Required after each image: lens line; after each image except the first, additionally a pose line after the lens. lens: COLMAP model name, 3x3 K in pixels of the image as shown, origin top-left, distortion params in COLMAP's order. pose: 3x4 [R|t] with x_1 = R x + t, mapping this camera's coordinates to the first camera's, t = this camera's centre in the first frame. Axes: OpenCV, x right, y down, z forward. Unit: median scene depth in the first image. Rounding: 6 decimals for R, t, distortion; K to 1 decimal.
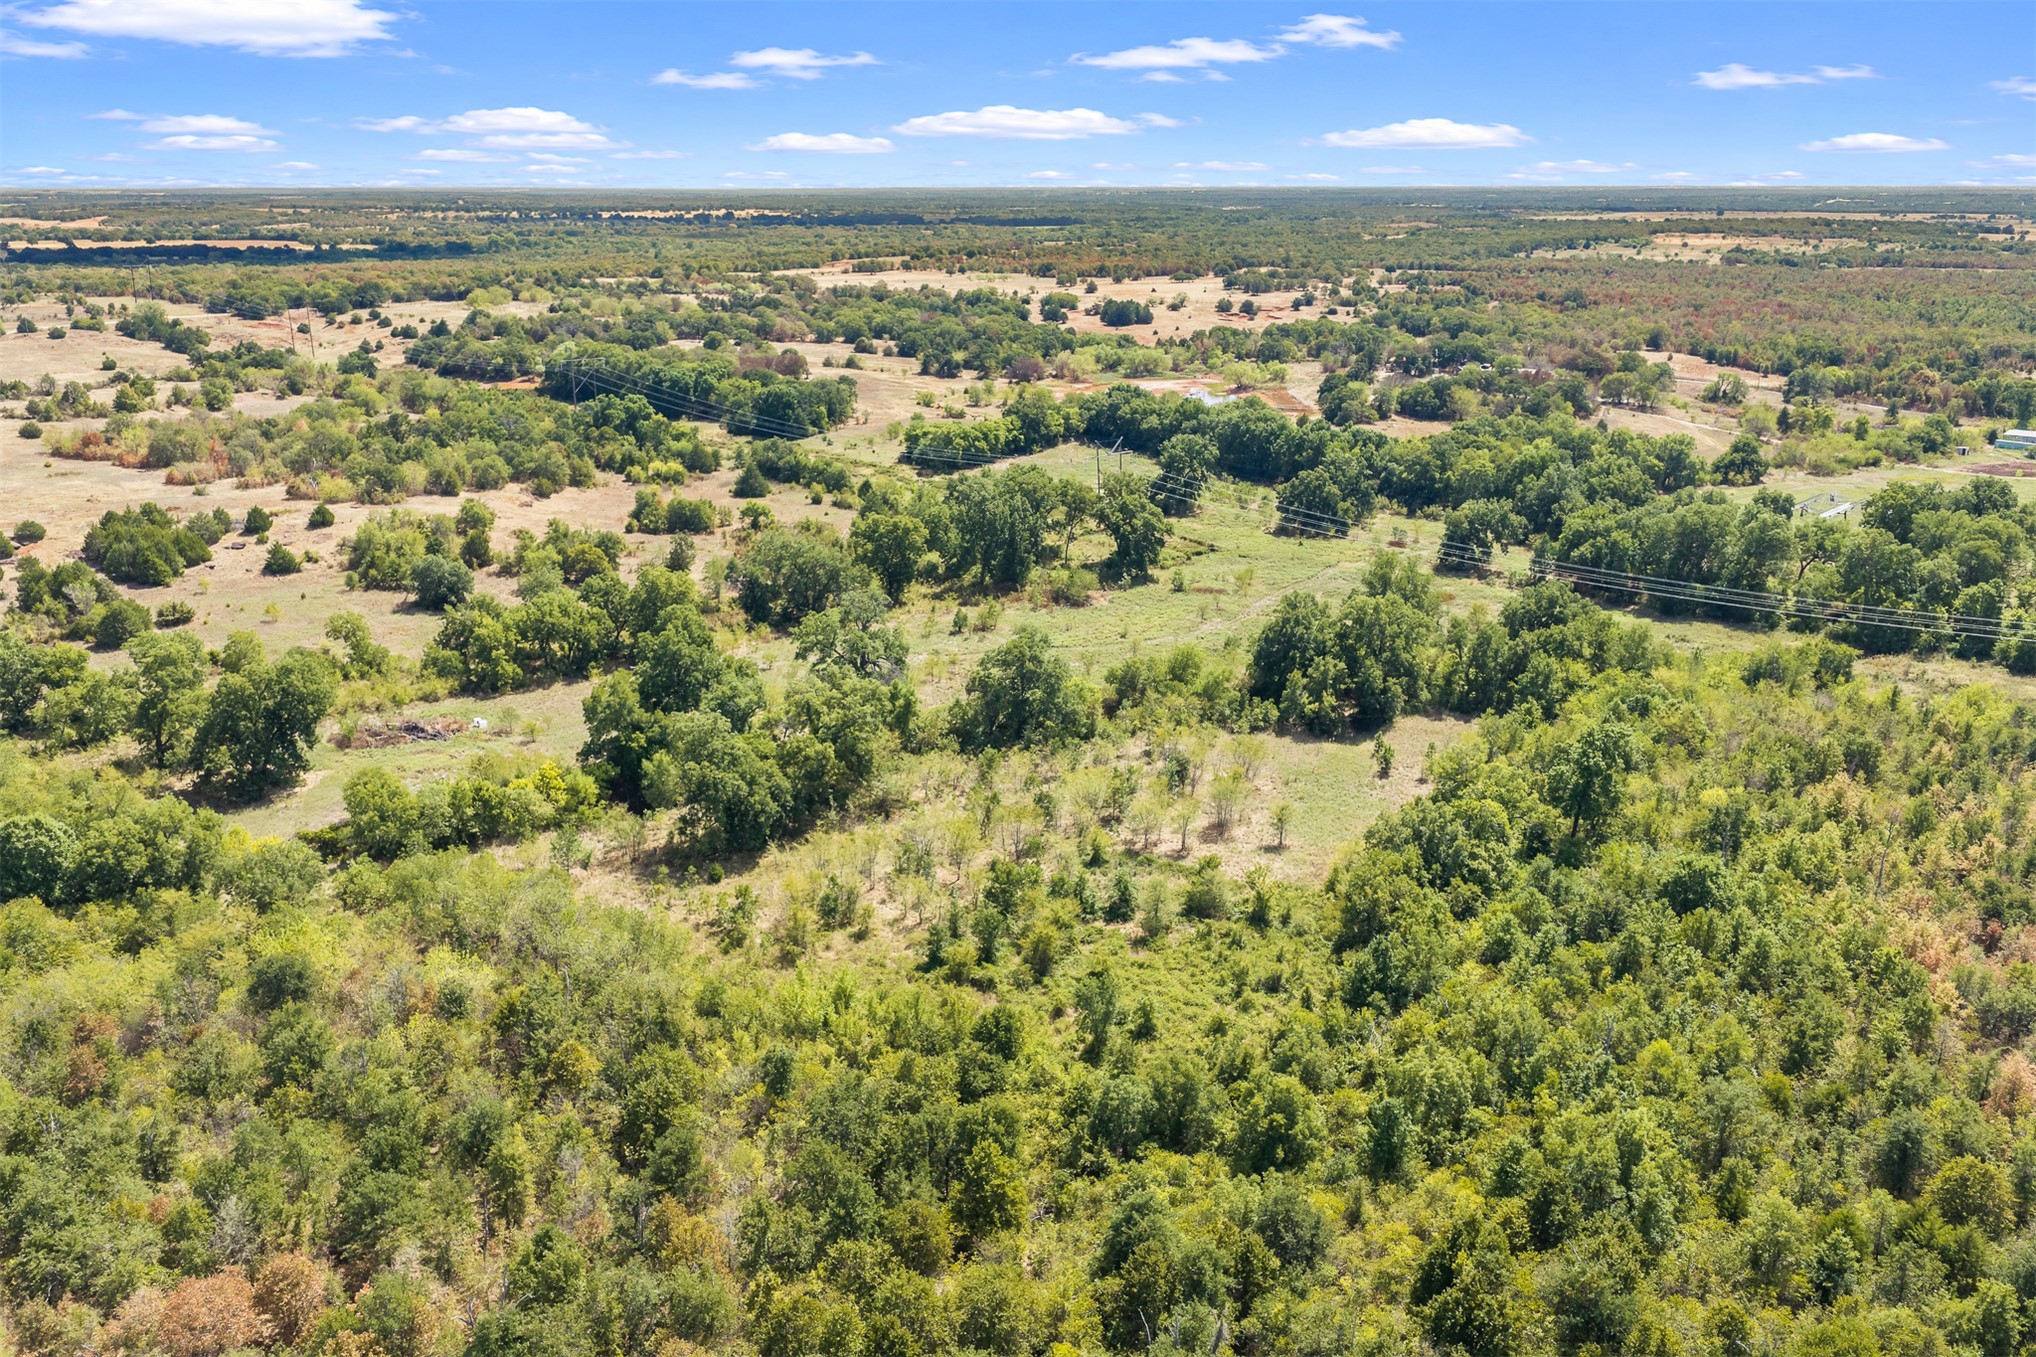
lens RADIAL K [[1678.3, 0, 1023.1], [0, 1678.3, 655.2], [0, 0, 1]] dist [0.017673, -0.046048]
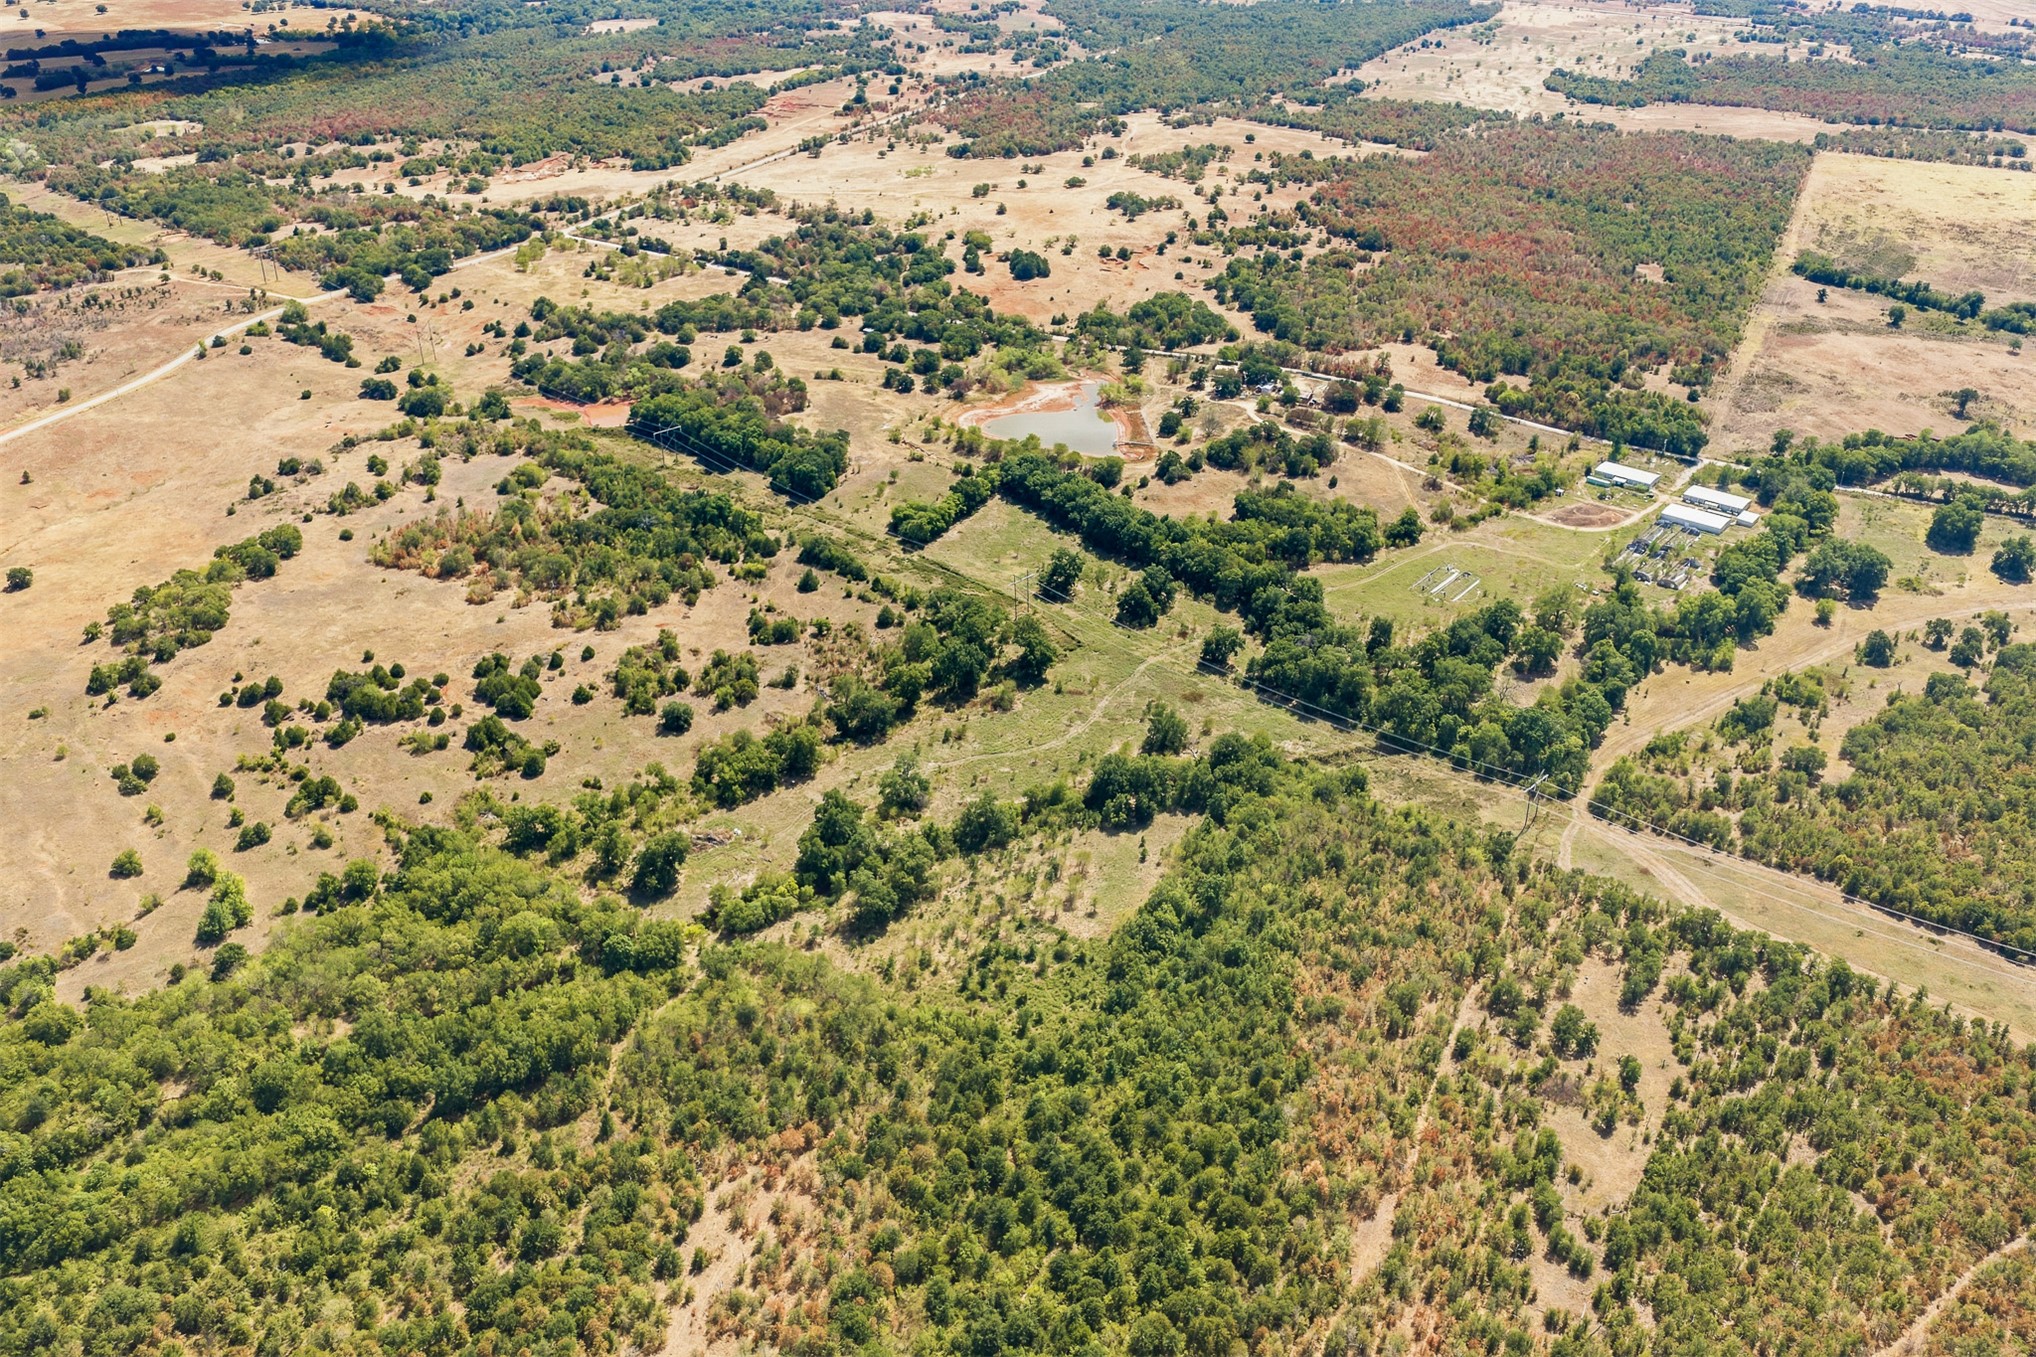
lens RADIAL K [[1678.3, 0, 1023.1], [0, 1678.3, 655.2], [0, 0, 1]] dist [0.017673, -0.046048]
pose [[0.998331, -0.018824, 0.054606, -0.026177], [0.005759, 0.973131, 0.230181, -0.268804], [-0.057472, -0.229482, 0.971615, -0.428724]]
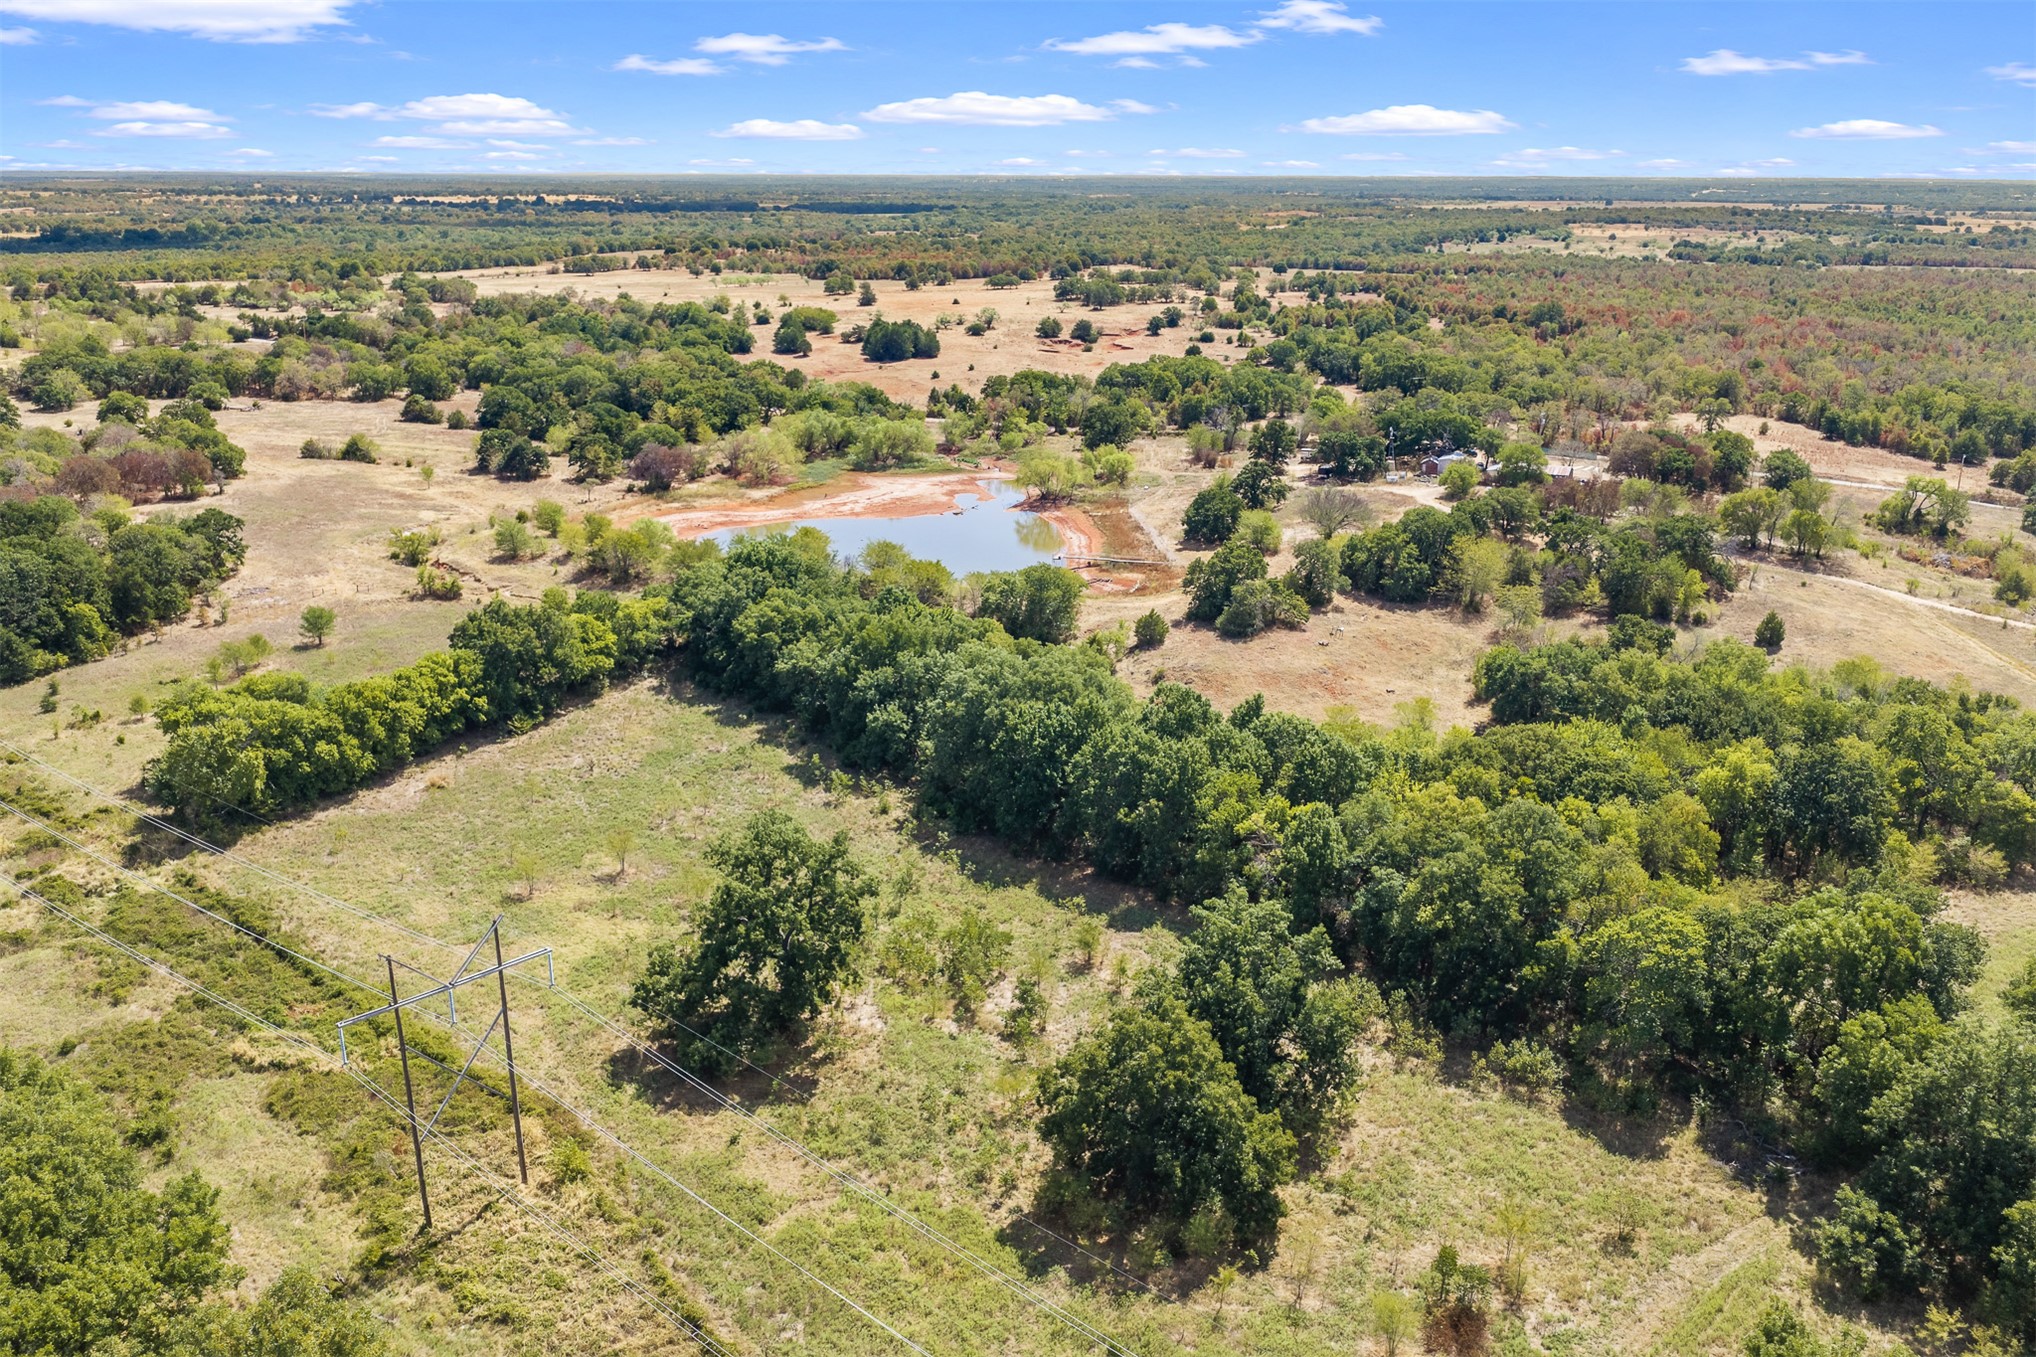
lens RADIAL K [[1678.3, 0, 1023.1], [0, 1678.3, 655.2], [0, 0, 1]] dist [0.017673, -0.046048]
pose [[0.997355, -0.015077, 0.071099, 0.078219], [0.014634, 0.999870, 0.006742, -0.106885], [-0.071191, -0.005684, 0.997446, 0.428228]]
